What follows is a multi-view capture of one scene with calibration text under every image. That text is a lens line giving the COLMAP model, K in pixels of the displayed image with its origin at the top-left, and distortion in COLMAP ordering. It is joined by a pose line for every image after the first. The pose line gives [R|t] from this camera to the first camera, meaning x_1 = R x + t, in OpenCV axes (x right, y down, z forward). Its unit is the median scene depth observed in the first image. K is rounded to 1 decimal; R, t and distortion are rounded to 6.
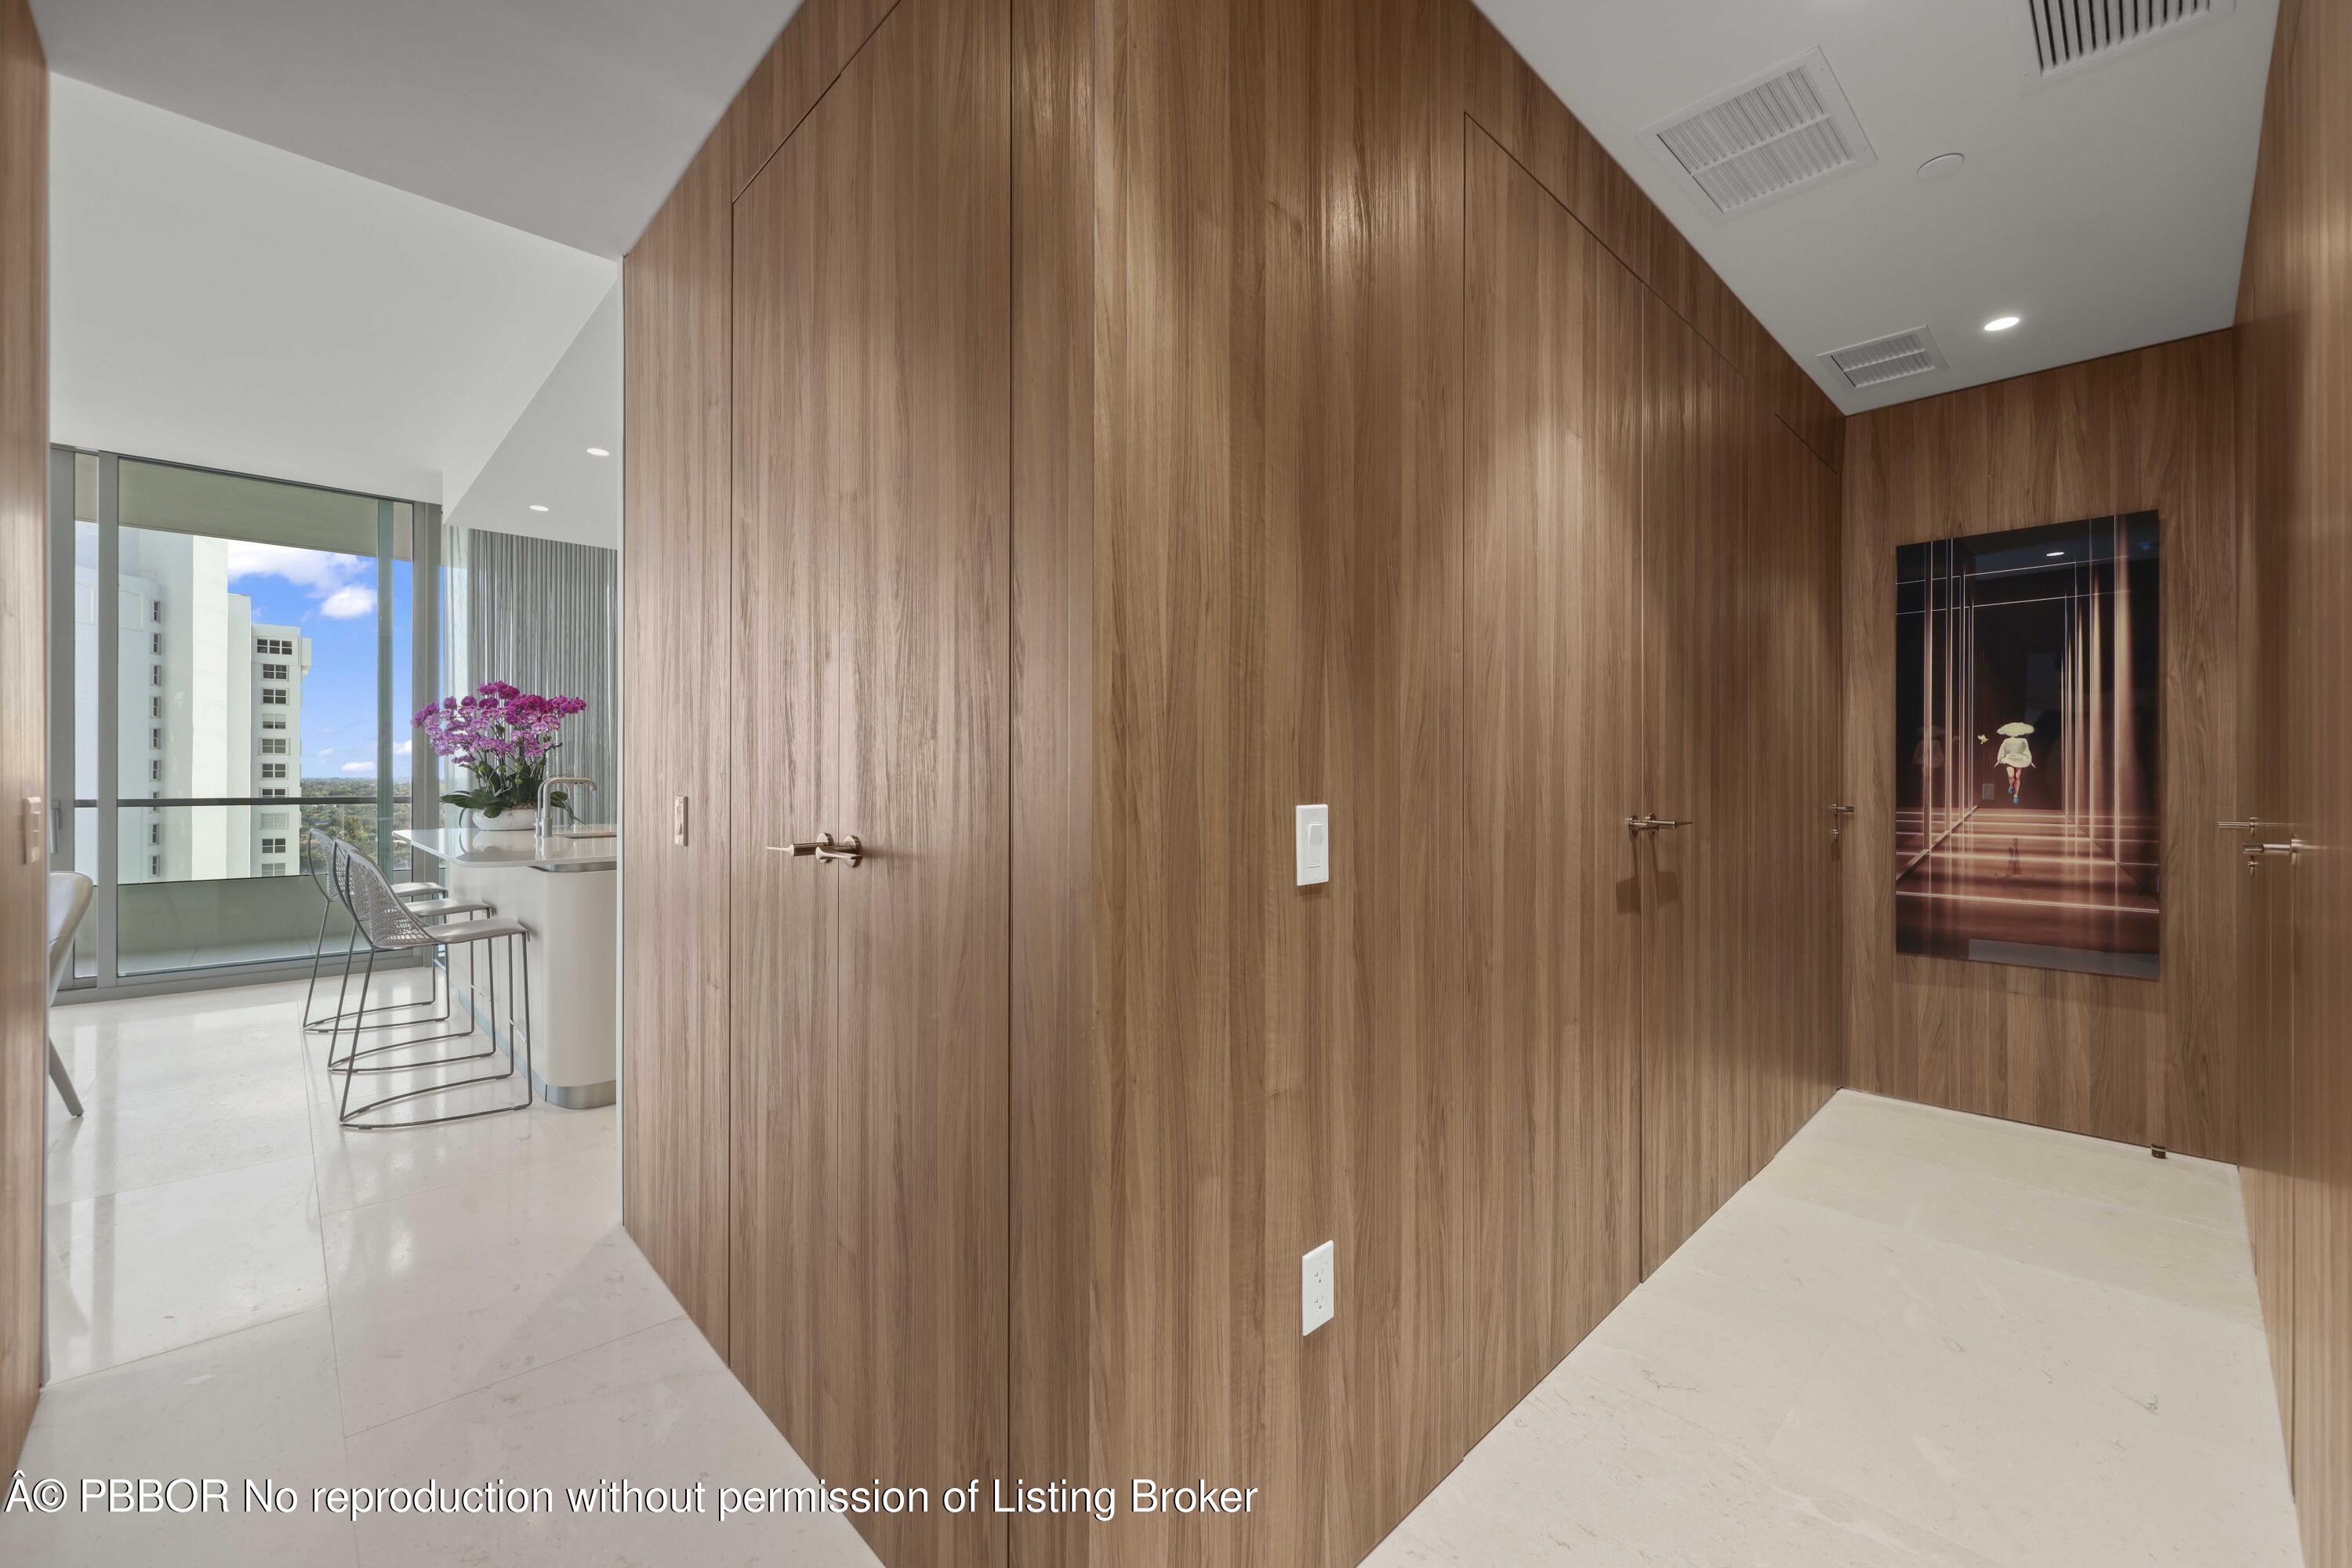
lens RADIAL K [[943.8, 0, 1192.5], [0, 943.8, 779.7], [0, 0, 1]] dist [0.004738, 0.000333]
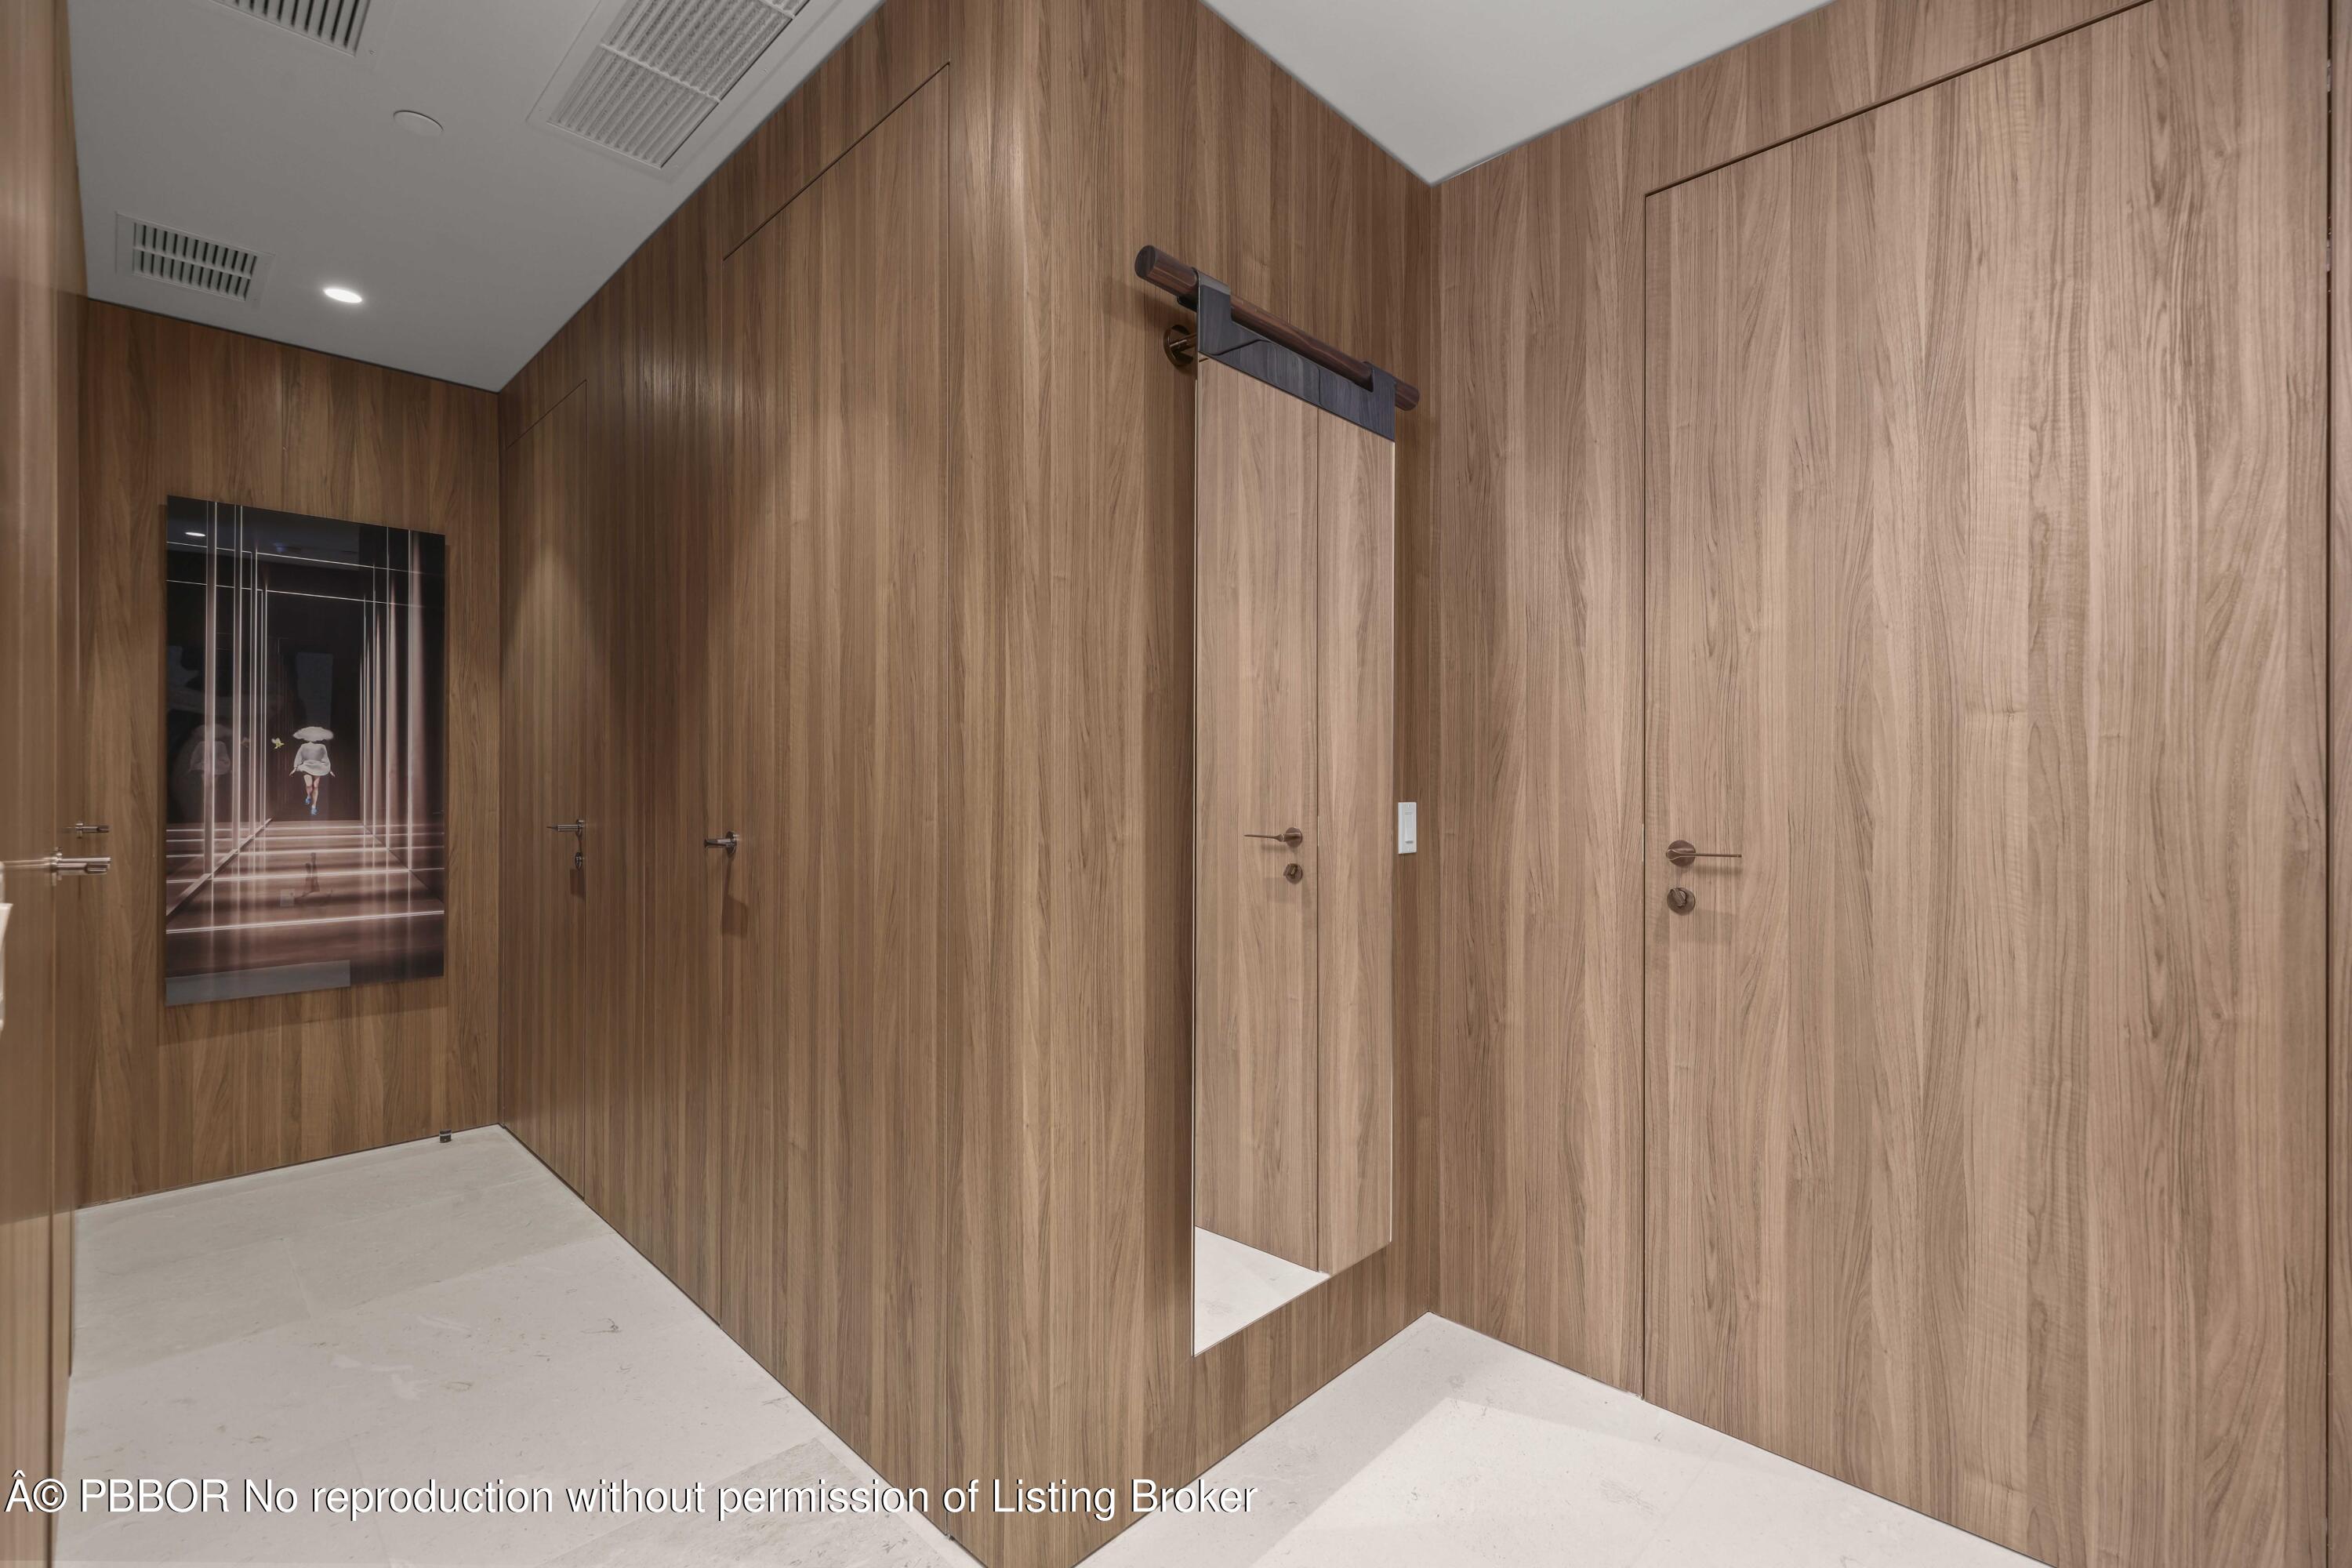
lens RADIAL K [[1040.4, 0, 1176.8], [0, 1040.4, 789.0], [0, 0, 1]] dist [0.002592, 0.000673]
pose [[-0.003973, -0.005179, 0.999979, -0.146785], [0.000977, 0.999986, 0.005183, -0.004369], [-0.999992, 0.000998, -0.003968, 0.171314]]
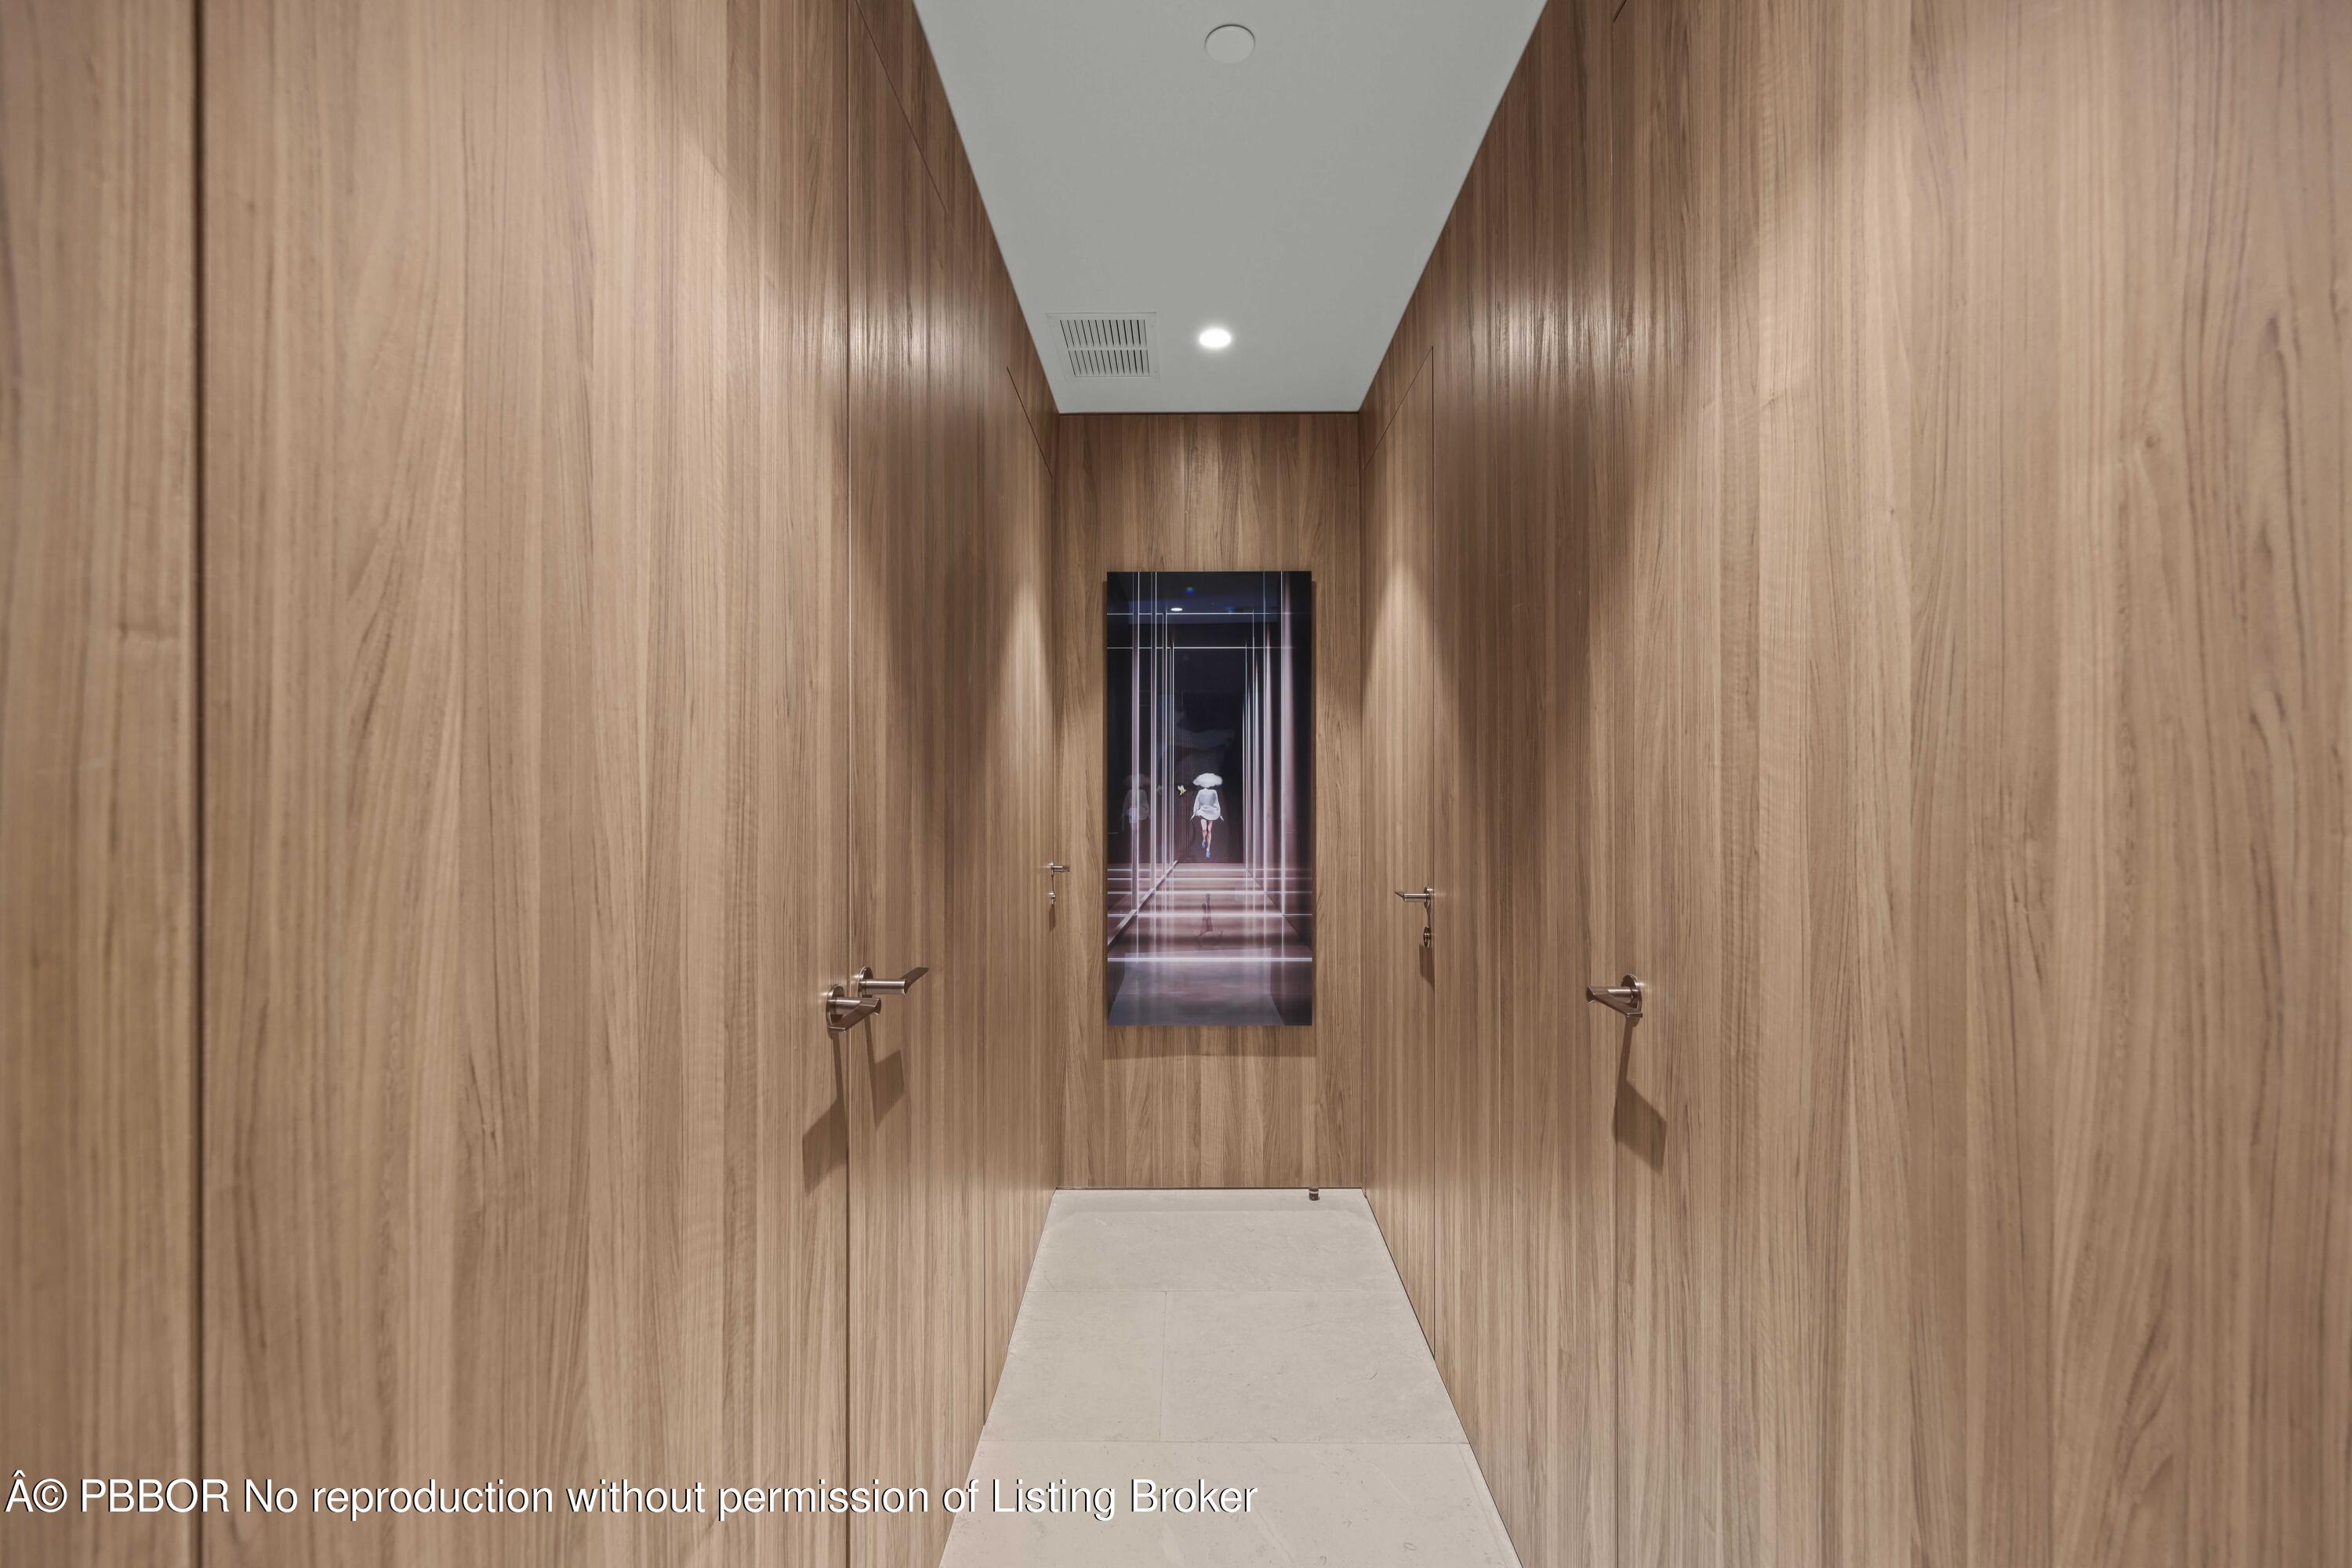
lens RADIAL K [[1002.3, 0, 1183.1], [0, 1002.3, 778.9], [0, 0, 1]] dist [0.003178, -0.002142]
pose [[0.706937, 0.003693, 0.707267, 0.137422], [0.004287, 0.999946, -0.009506, -0.045845], [-0.707264, 0.009752, 0.706883, 0.307383]]
